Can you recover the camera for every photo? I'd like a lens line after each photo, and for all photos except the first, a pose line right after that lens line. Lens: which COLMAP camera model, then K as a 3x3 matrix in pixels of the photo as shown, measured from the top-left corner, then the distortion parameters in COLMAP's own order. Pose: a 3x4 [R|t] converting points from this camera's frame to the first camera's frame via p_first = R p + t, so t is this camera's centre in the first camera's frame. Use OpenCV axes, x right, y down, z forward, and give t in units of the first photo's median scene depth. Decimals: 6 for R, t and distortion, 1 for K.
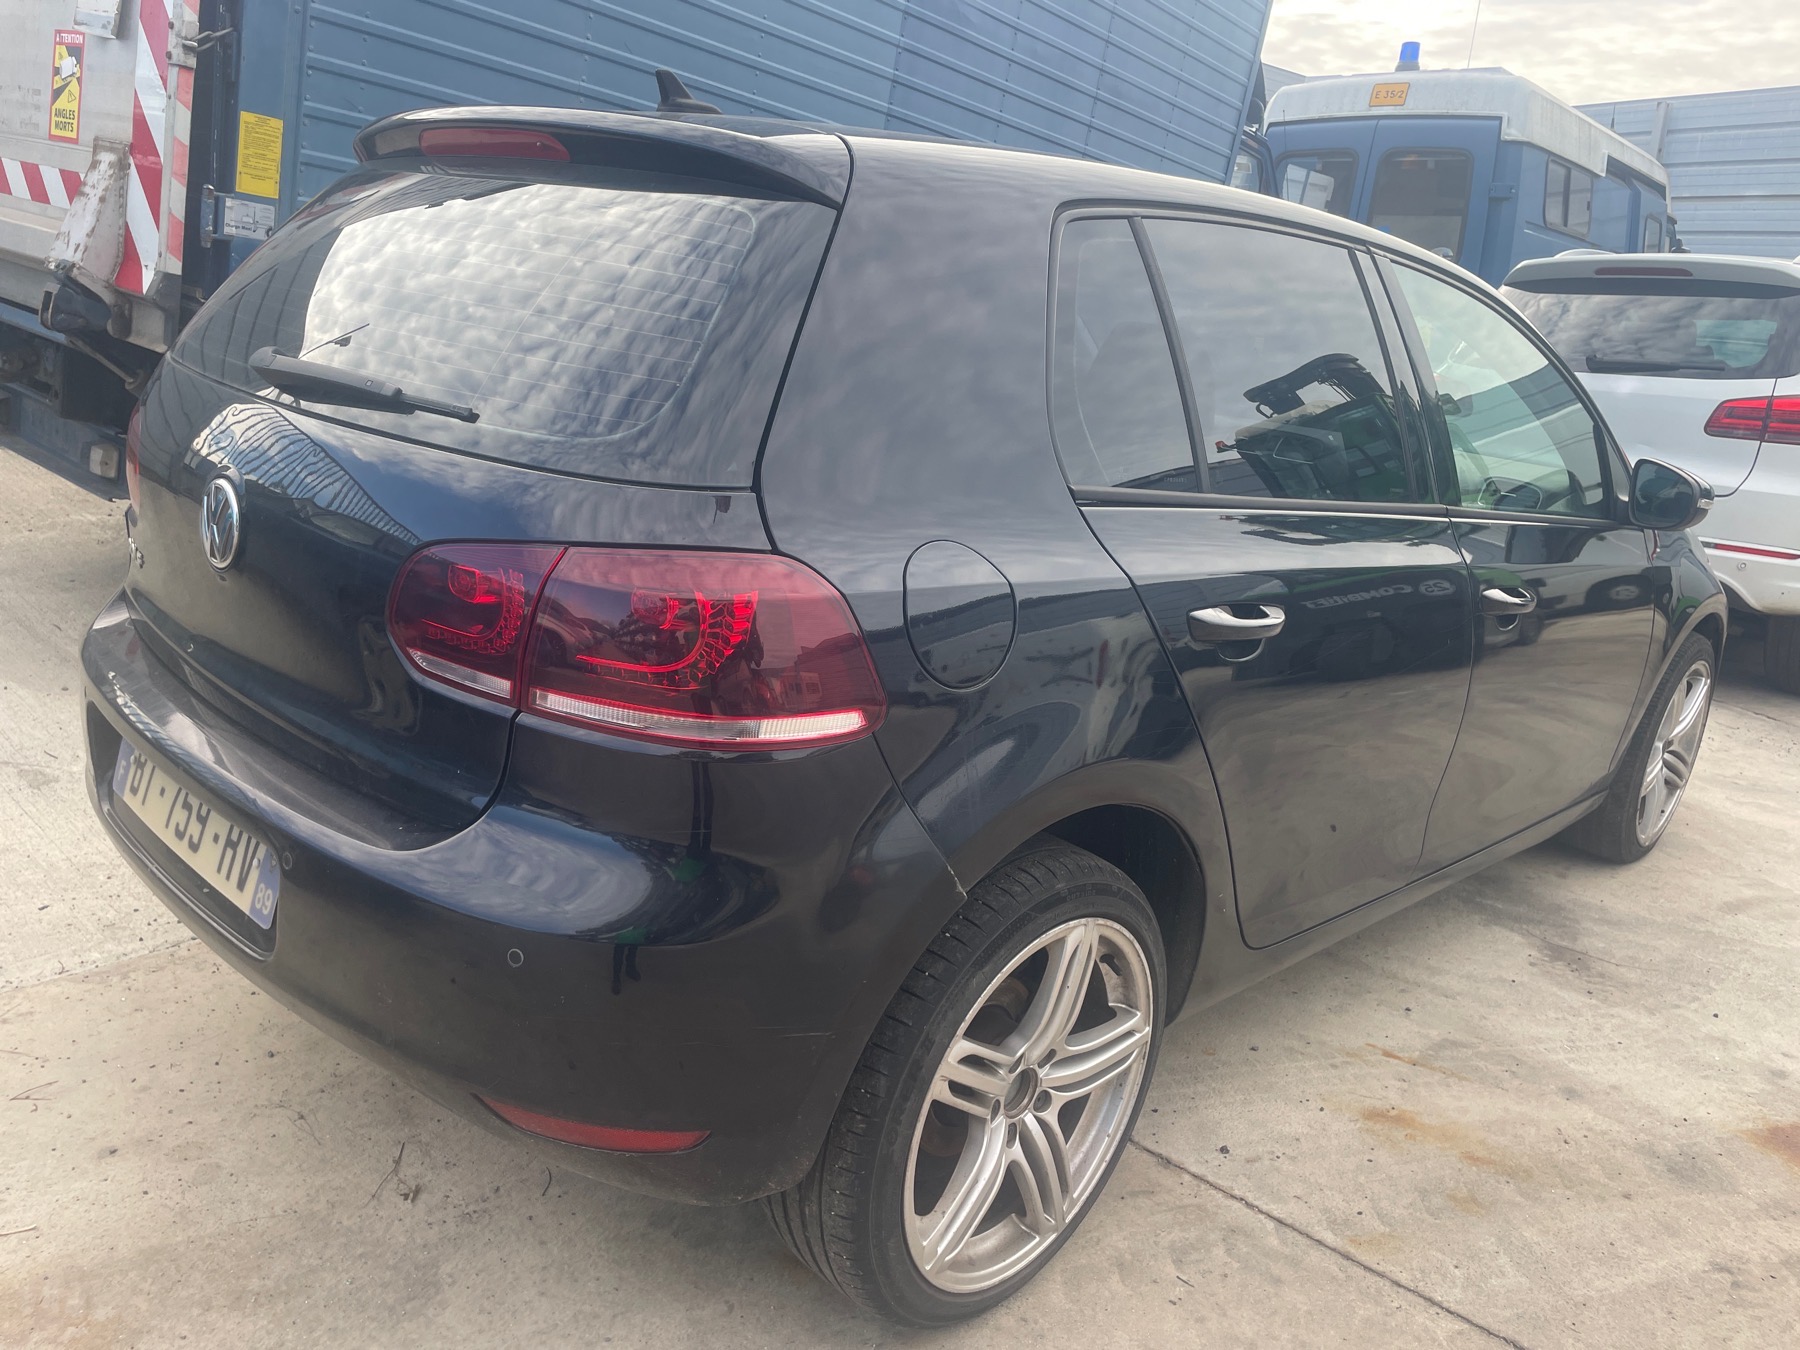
lens RADIAL K [[1333.2, 0, 881.2], [0, 1333.2, 671.0], [0, 0, 1]] dist [0.087788, -0.106593]
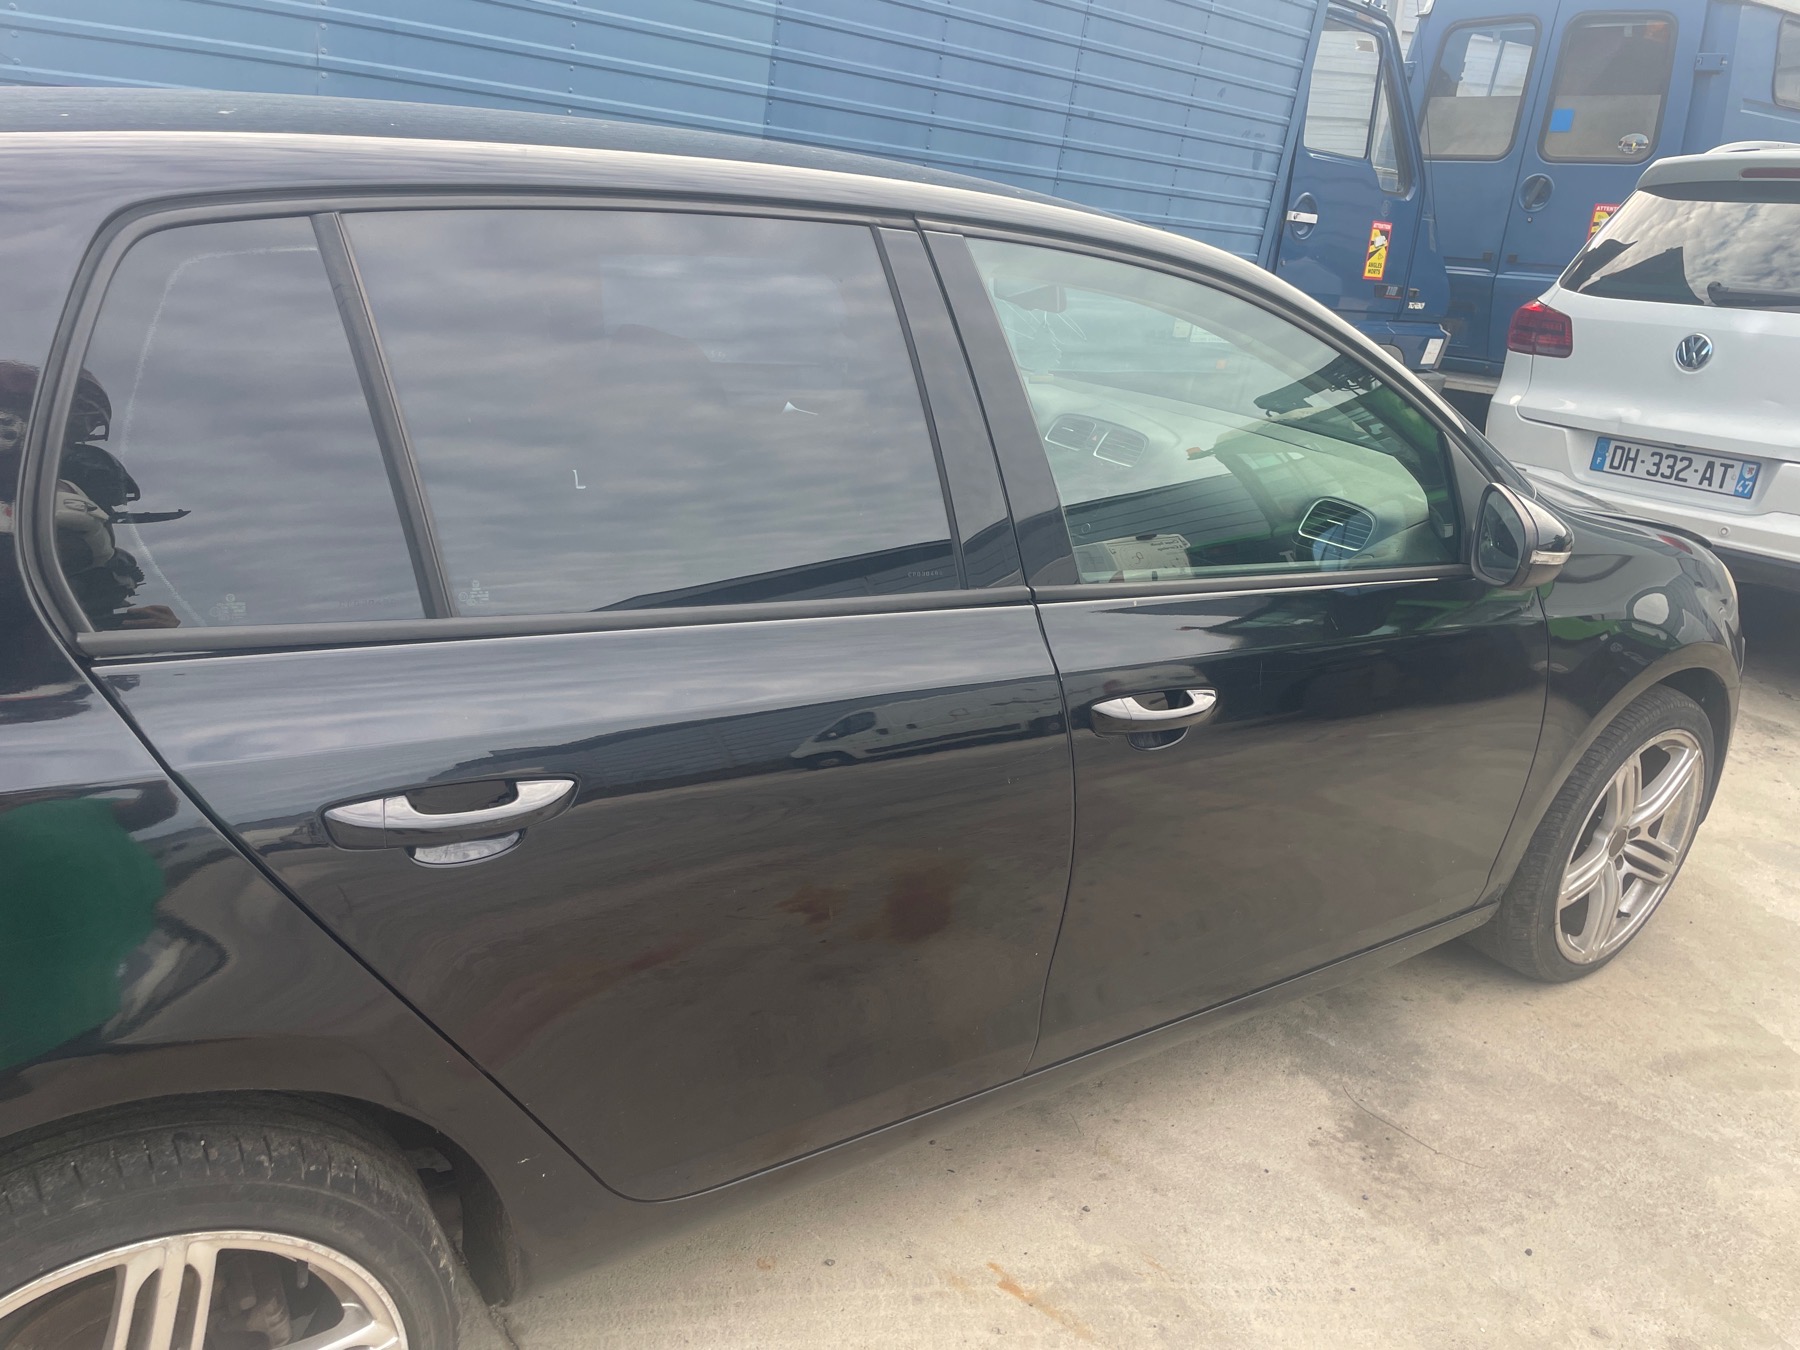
lens RADIAL K [[1333.9, 0, 898.5], [0, 1333.9, 687.5], [0, 0, 1]] dist [0.085681, -0.108462]
pose [[0.982926, 0.036409, -0.180366, 0.397928], [-0.021496, 0.996237, 0.083959, -0.105789], [0.182744, -0.078648, 0.980010, 0.237830]]
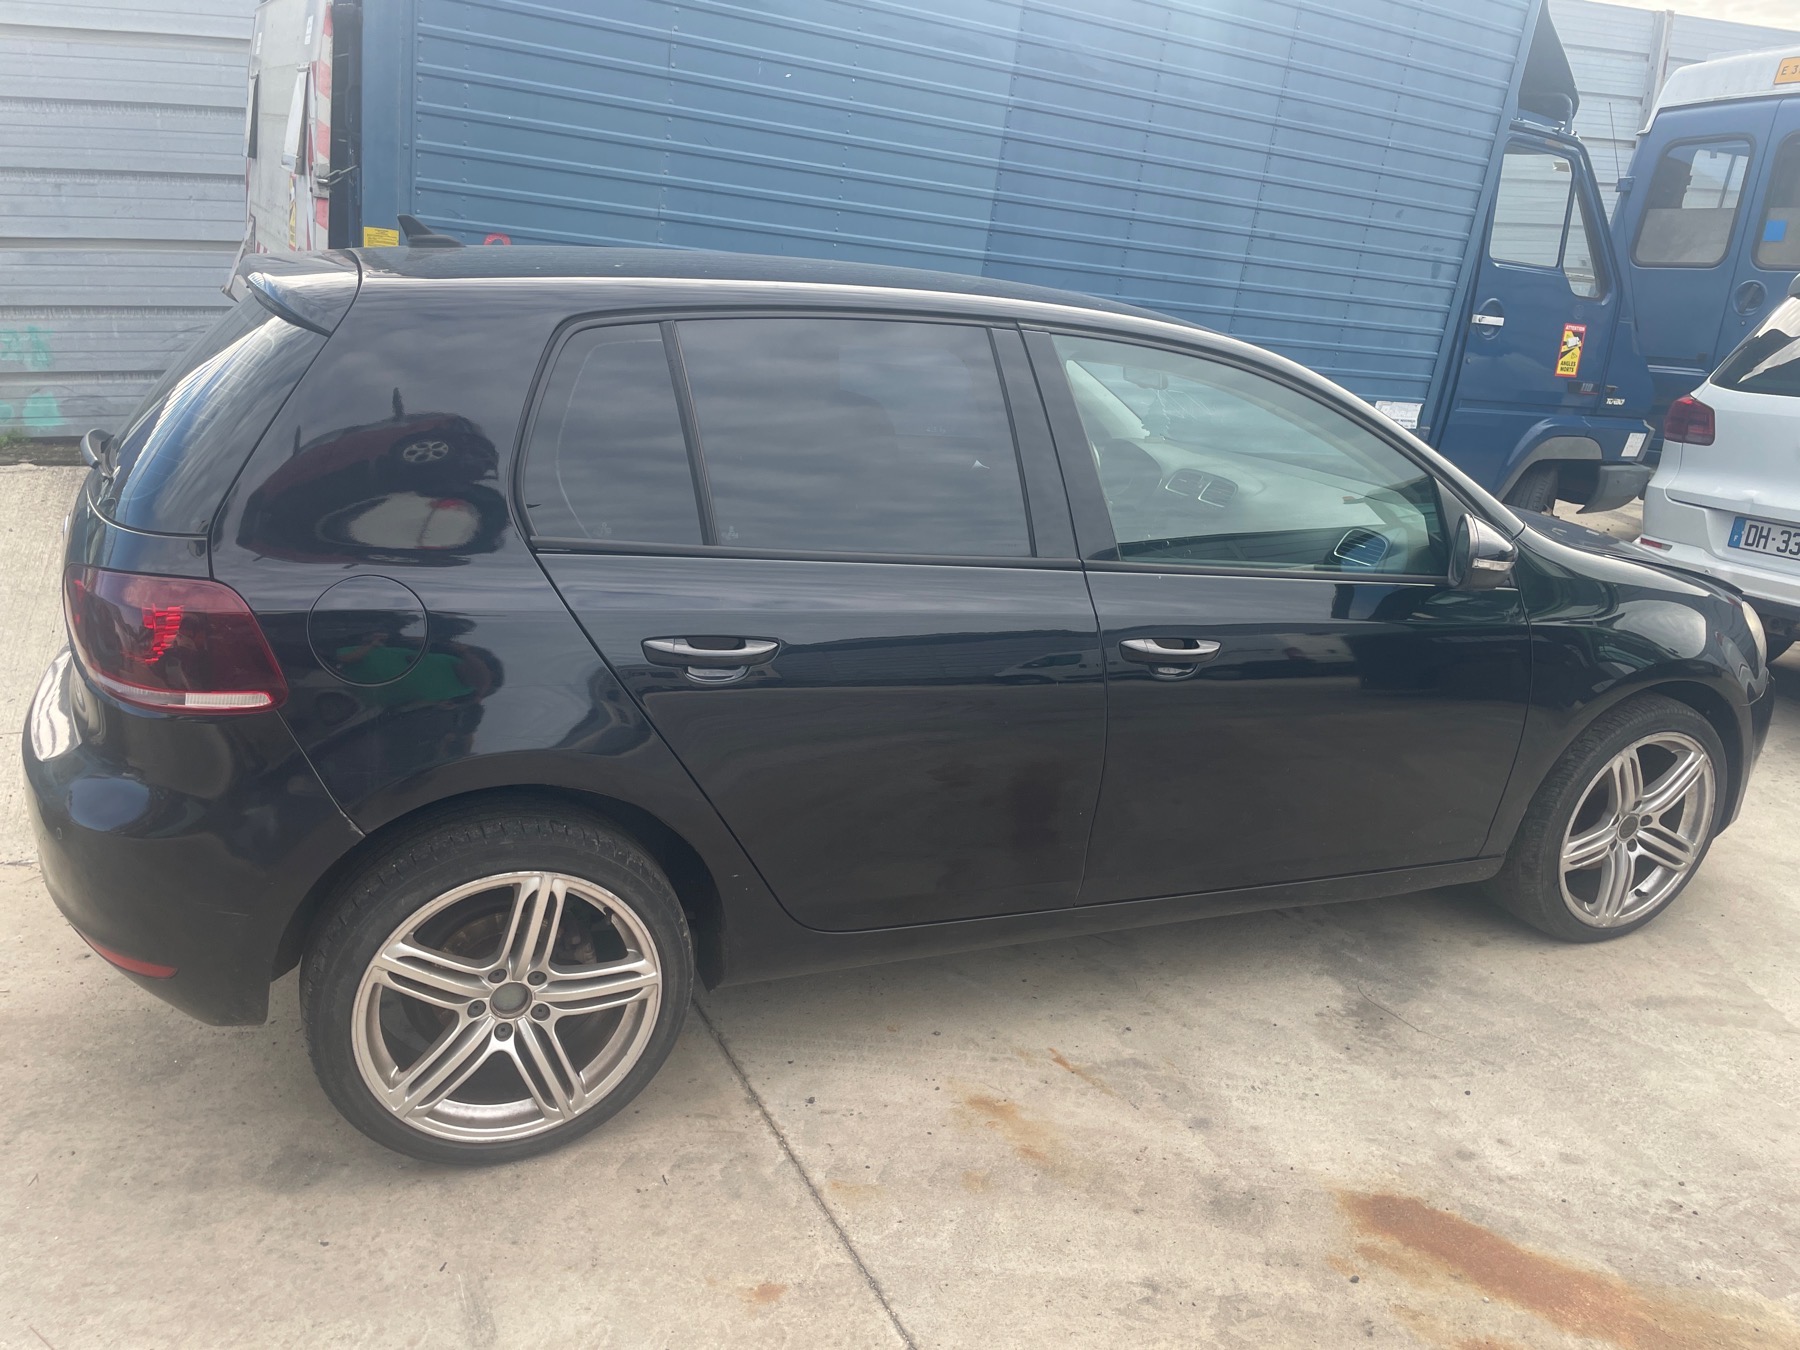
lens RADIAL K [[1333.9, 0, 898.5], [0, 1333.9, 687.5], [0, 0, 1]] dist [0.085681, -0.108462]
pose [[0.927455, 0.072721, -0.366795, 0.568668], [-0.069309, 0.997342, 0.022482, -0.027688], [0.367455, 0.004571, 0.930030, -0.048102]]
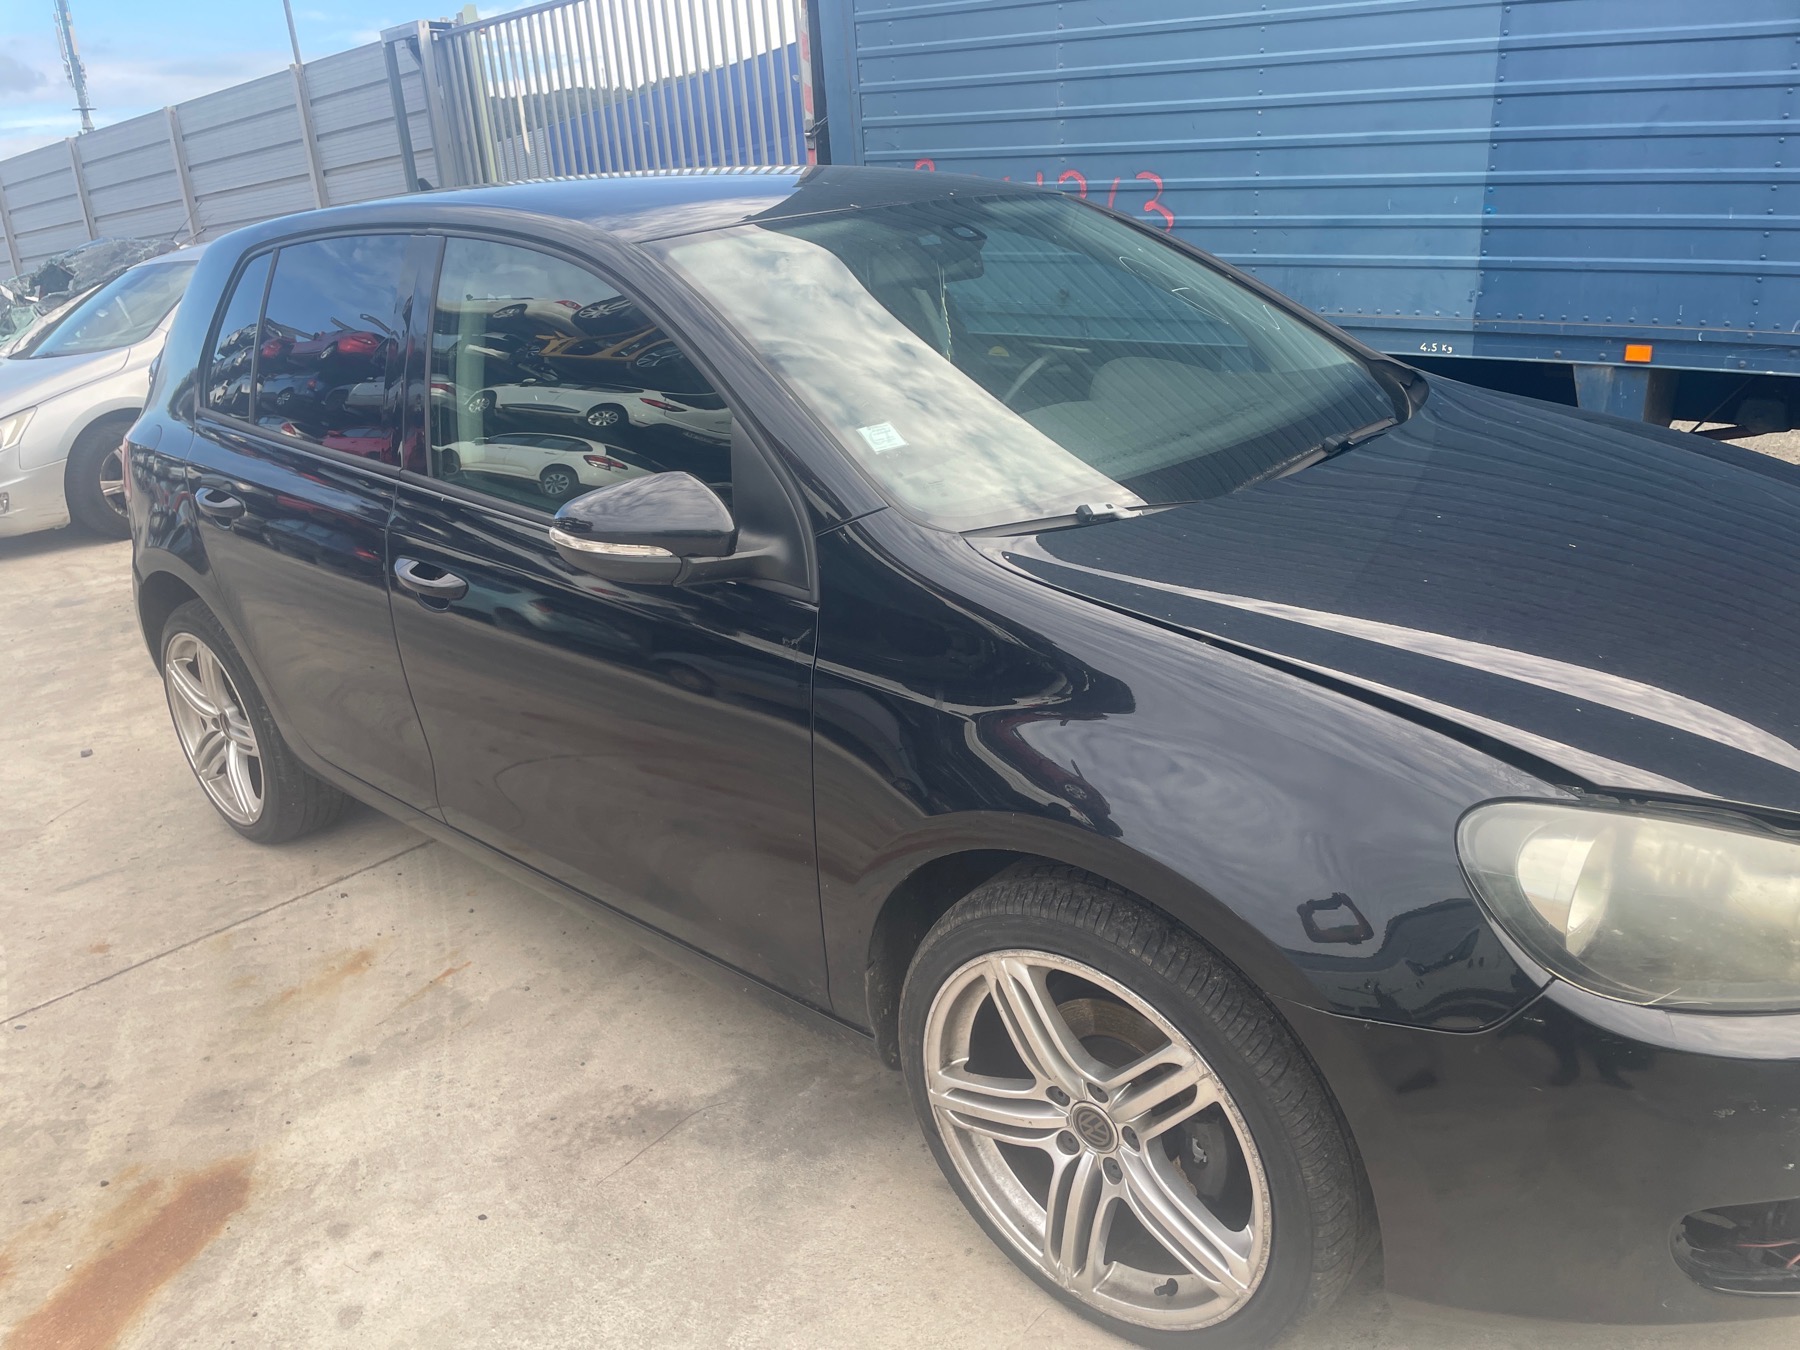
lens RADIAL K [[1367.6, 0, 900.0], [0, 1367.6, 675.0], [0, 0, 1]] dist [0.087448, -0.111934]
pose [[0.043832, 0.234684, -0.971083, 1.279349], [-0.193646, 0.955578, 0.222197, -0.236570], [0.980092, 0.178307, 0.087331, 1.097661]]
